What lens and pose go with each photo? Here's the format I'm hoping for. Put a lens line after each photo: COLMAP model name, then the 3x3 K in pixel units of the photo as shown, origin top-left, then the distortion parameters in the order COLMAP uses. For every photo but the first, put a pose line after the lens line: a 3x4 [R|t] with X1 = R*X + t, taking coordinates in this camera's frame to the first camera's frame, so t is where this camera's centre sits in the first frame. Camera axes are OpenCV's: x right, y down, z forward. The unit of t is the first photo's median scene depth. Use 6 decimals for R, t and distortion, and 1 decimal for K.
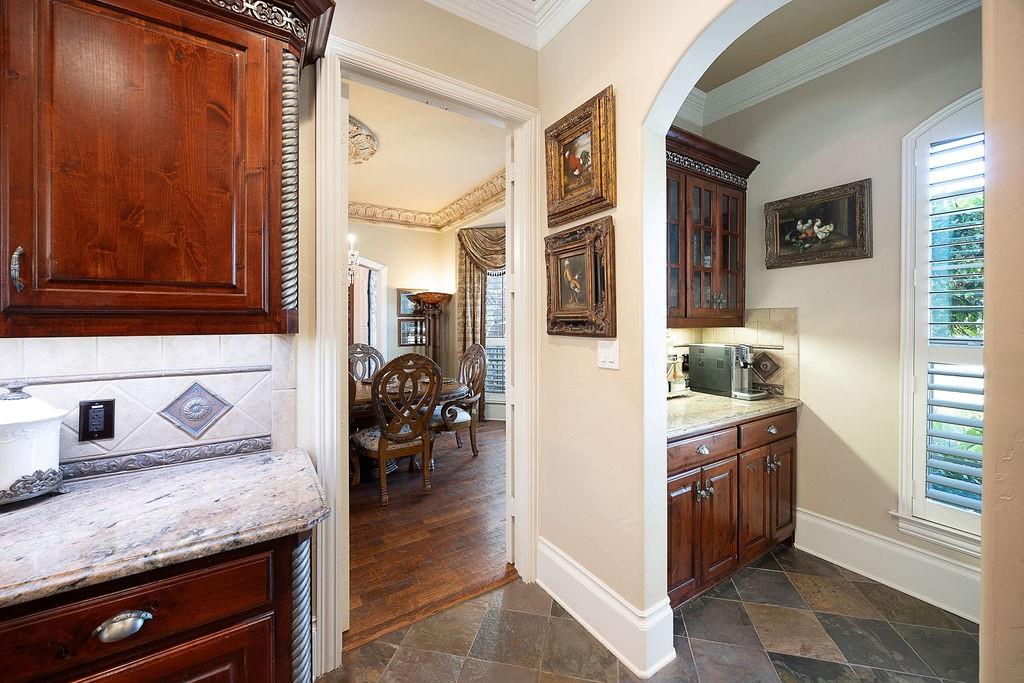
lens RADIAL K [[403.0, 0, 517.3], [0, 403.0, 319.8], [0, 0, 1]] dist [-0.000489, -0.000070]
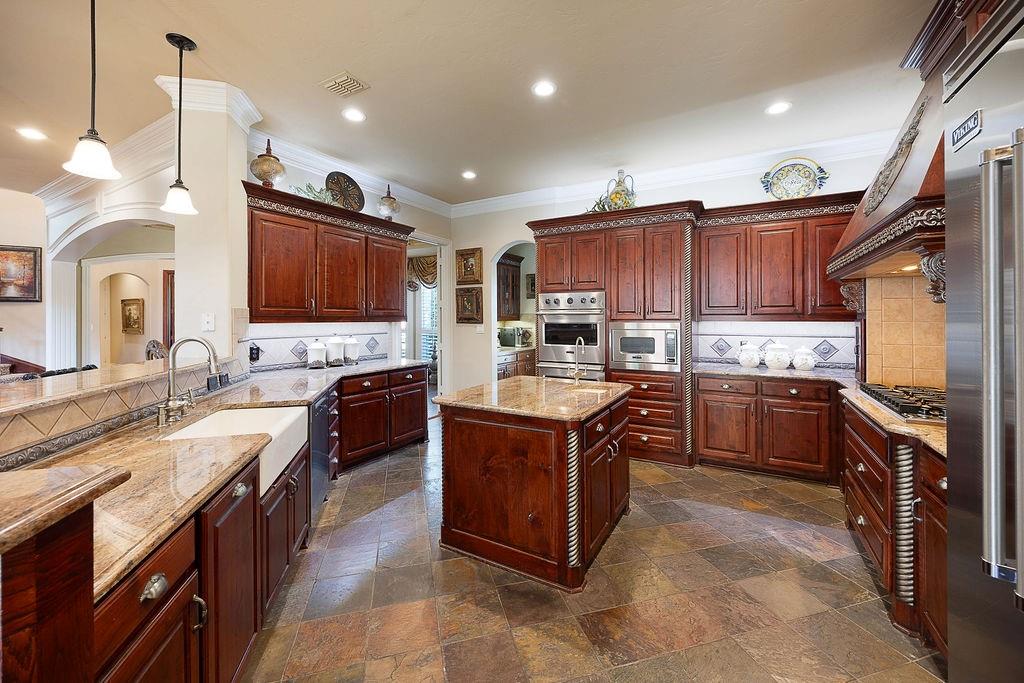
lens RADIAL K [[403.0, 0, 517.3], [0, 403.0, 319.8], [0, 0, 1]] dist [-0.000489, -0.000070]
pose [[0.887616, -0.002026, 0.460579, -0.846051], [-0.000851, 0.999981, 0.006039, -0.005096], [-0.460583, -0.005753, 0.887598, -1.697296]]
